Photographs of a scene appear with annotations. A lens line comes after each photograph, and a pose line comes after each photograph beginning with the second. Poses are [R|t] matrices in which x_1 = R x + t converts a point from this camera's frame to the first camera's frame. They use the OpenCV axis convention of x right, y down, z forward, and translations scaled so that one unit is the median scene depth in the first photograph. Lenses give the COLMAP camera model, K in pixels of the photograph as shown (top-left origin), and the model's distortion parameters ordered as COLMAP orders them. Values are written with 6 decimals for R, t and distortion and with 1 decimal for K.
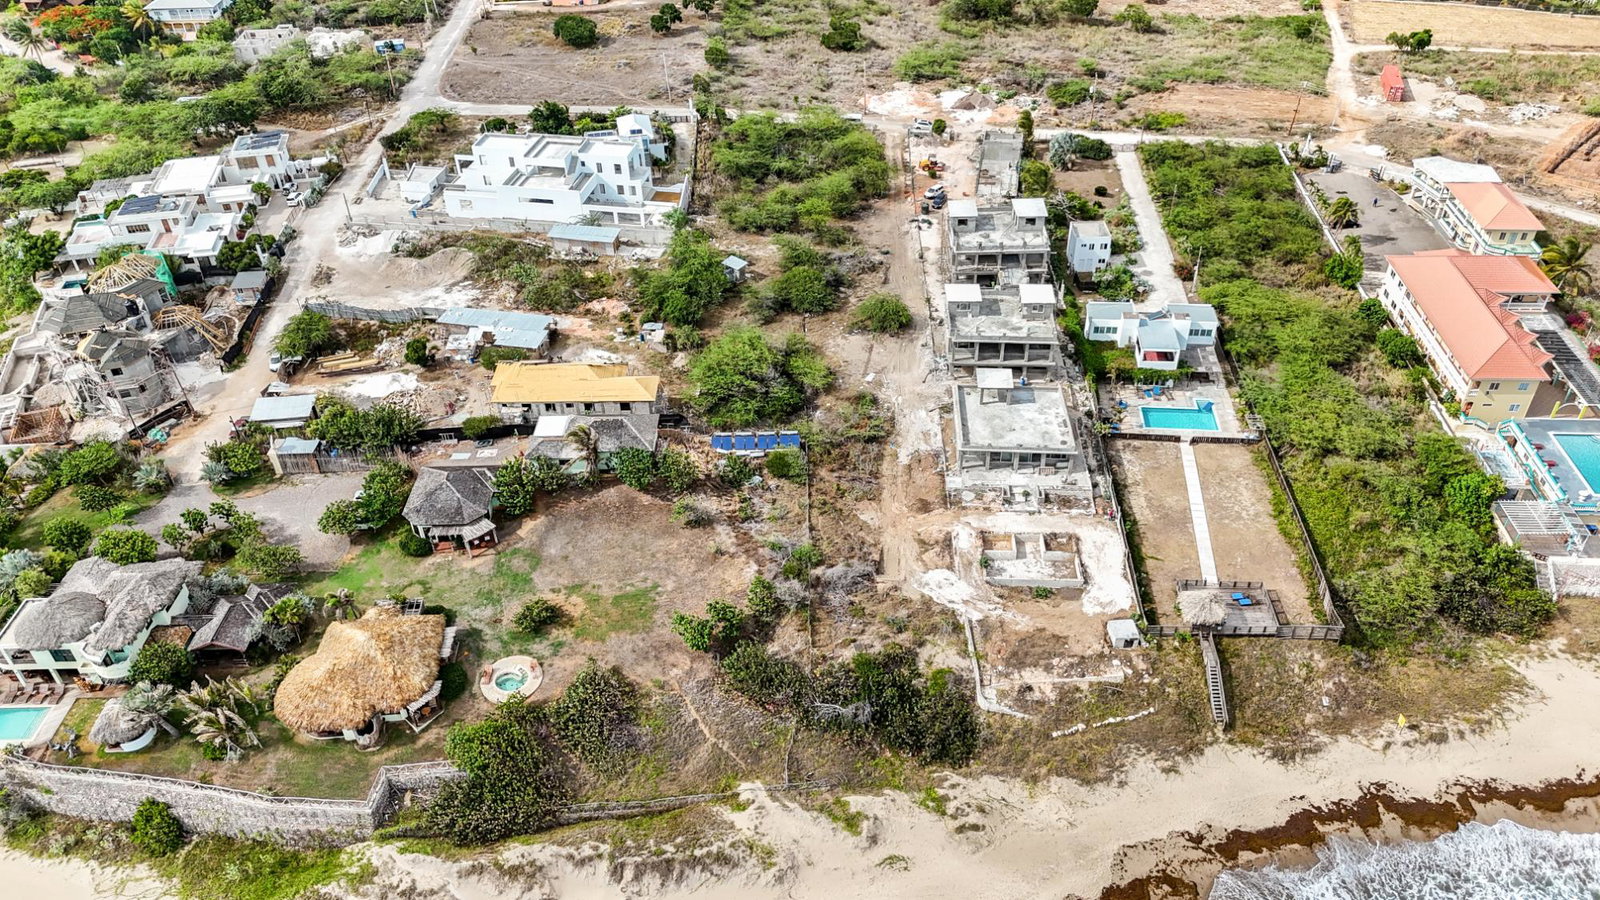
lens RADIAL K [[1176.7, 0, 800.0], [0, 1176.7, 450.0], [0, 0, 1]] dist [0.060505, -0.056198]
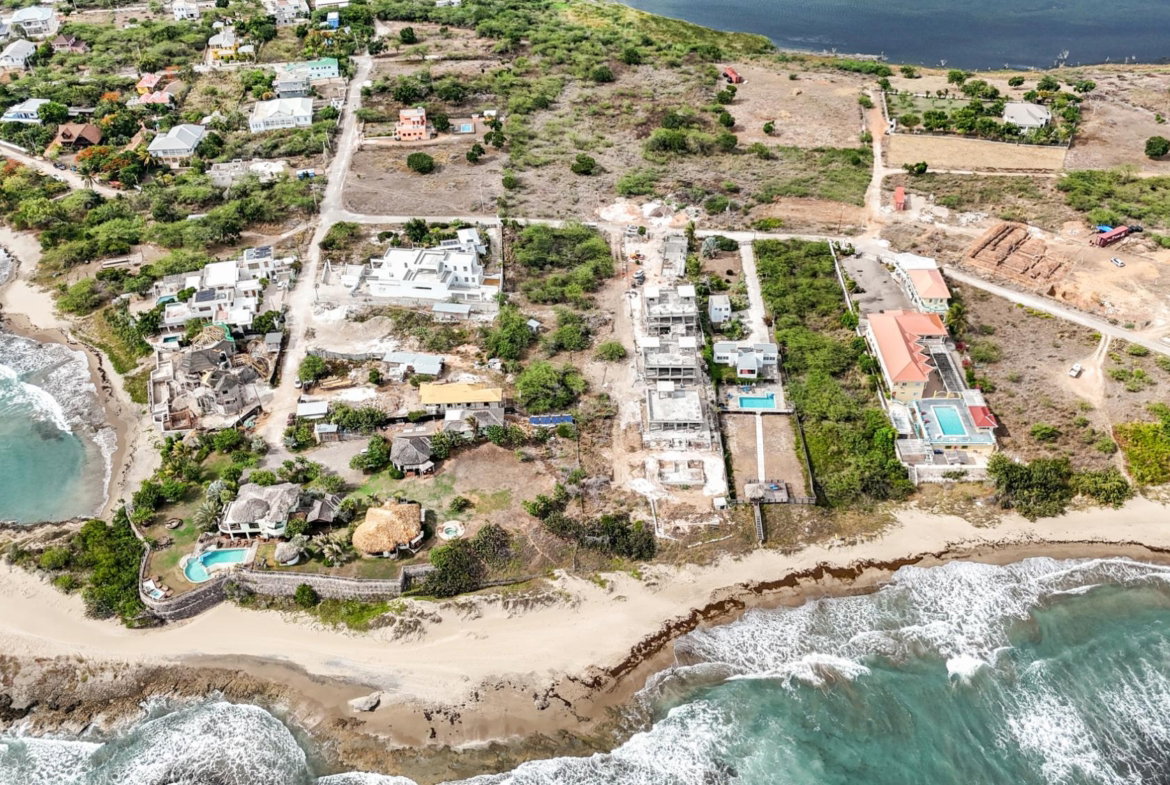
lens RADIAL K [[1019.7, 0, 585.0], [0, 1019.7, 392.5], [0, 0, 1]] dist [0.099614, -0.178650]
pose [[0.999006, -0.024775, 0.037043, -0.041821], [0.024990, 0.999673, -0.005343, -0.042960], [-0.036899, 0.006263, 0.999299, -0.766290]]
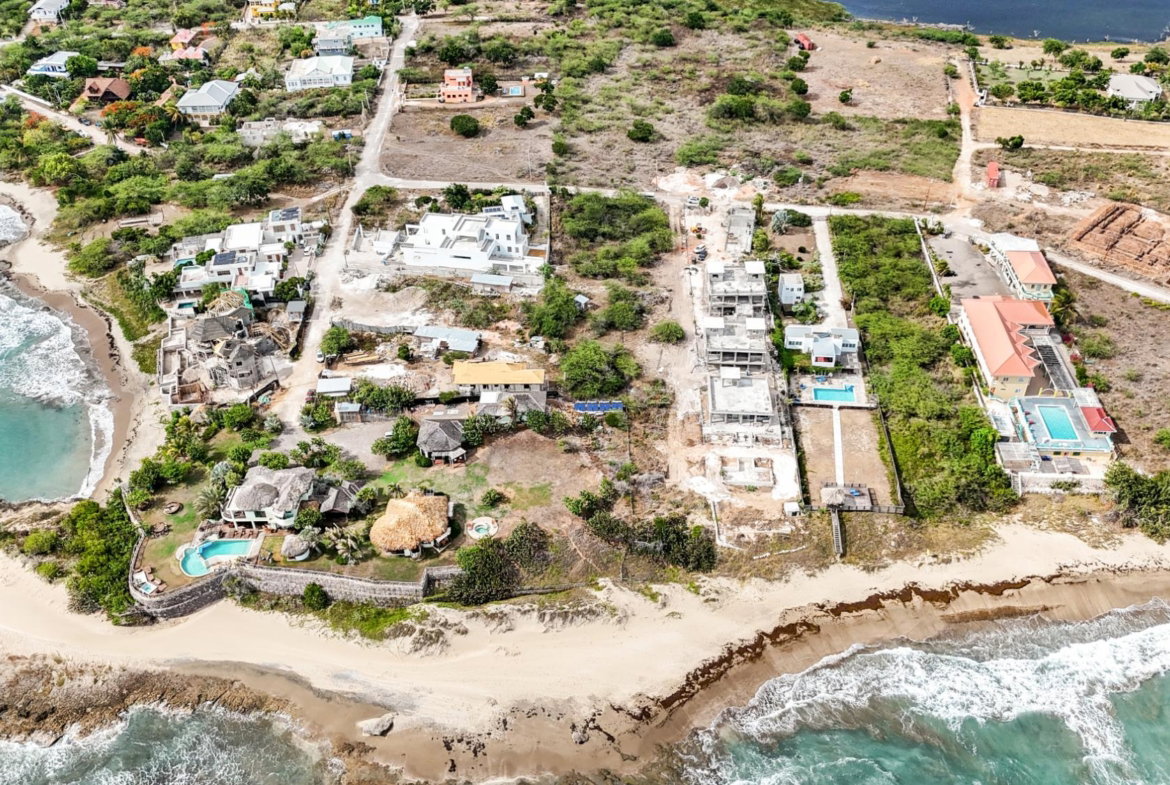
lens RADIAL K [[1019.7, 0, 585.0], [0, 1019.7, 392.5], [0, 0, 1]] dist [0.099614, -0.178650]
pose [[0.999964, 0.007844, -0.003181, -0.052789], [-0.007835, 0.999965, 0.002768, -0.032326], [0.003203, -0.002743, 0.999991, -0.565711]]
